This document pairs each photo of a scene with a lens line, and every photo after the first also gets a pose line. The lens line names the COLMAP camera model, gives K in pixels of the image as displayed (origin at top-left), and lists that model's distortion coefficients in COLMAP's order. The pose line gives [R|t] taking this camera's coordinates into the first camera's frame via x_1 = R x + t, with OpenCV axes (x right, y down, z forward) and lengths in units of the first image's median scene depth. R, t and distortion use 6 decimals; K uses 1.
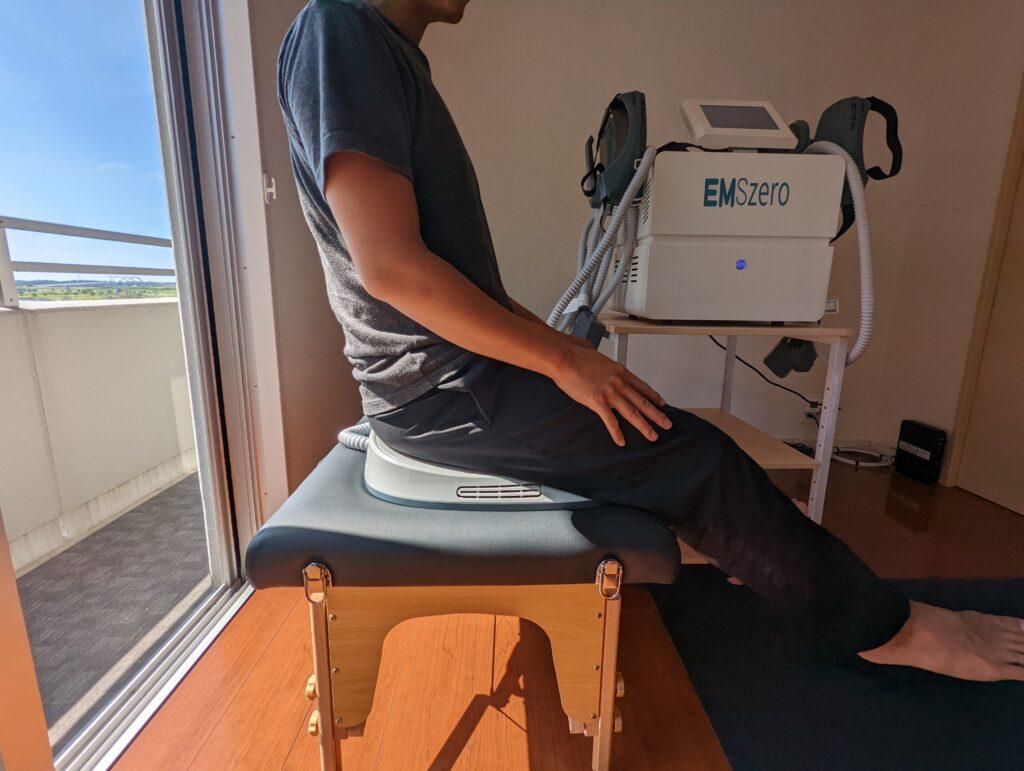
lens RADIAL K [[489.2, 0, 514.5], [0, 489.2, 386.3], [0, 0, 1]] dist [0.001307, 0.012656]
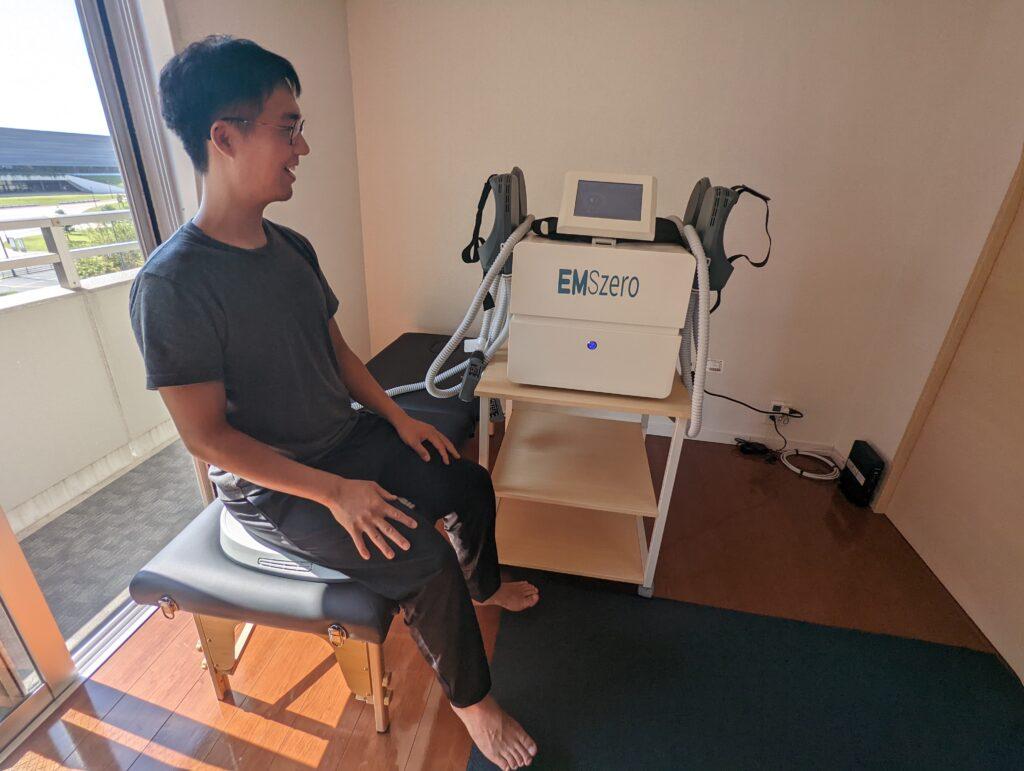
lens RADIAL K [[480.7, 0, 506.2], [0, 480.7, 385.7], [0, 0, 1]] dist [0.015854, -0.000326]
pose [[0.982110, 0.099532, -0.159857, 0.464543], [-0.064199, 0.975016, 0.212657, -0.386401], [0.177029, -0.198590, 0.963962, -0.092219]]
